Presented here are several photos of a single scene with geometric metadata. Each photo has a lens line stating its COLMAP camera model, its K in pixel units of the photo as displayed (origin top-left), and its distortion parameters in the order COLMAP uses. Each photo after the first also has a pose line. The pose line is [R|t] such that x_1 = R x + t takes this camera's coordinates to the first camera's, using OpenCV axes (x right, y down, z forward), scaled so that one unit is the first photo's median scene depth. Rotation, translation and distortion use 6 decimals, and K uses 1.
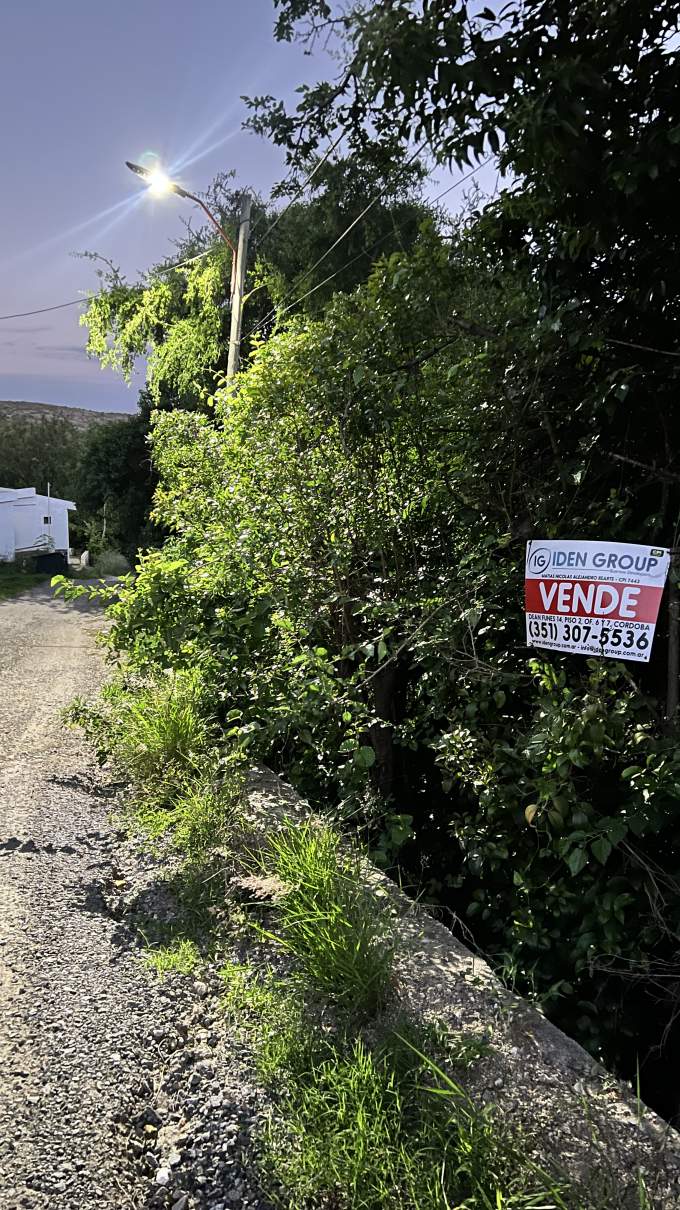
lens RADIAL K [[878.9, 0, 340.0], [0, 878.9, 605.0], [0, 0, 1]] dist [0.074159, -0.086760]
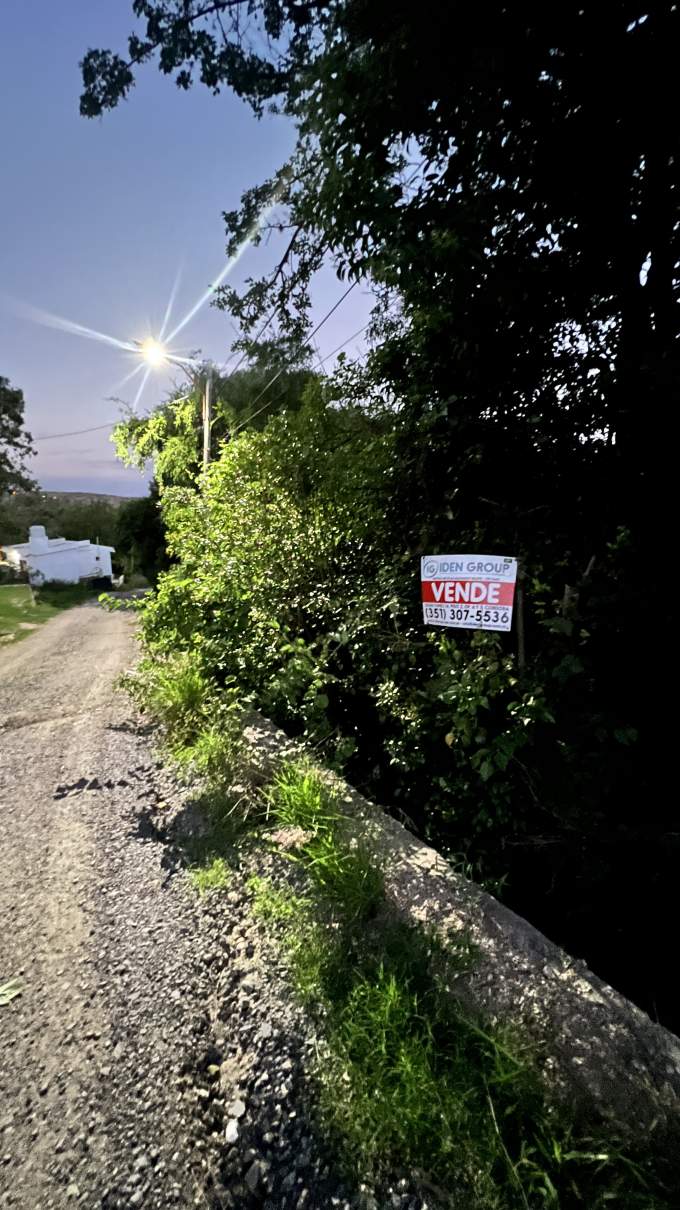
lens RADIAL K [[470.4, 0, 345.2], [0, 470.4, 601.4], [0, 0, 1]] dist [-0.003101, -0.000388]
pose [[0.985591, -0.059214, 0.158444, -0.058333], [0.057043, 0.998205, 0.018219, -0.017224], [-0.159238, -0.008918, 0.987200, 0.209961]]
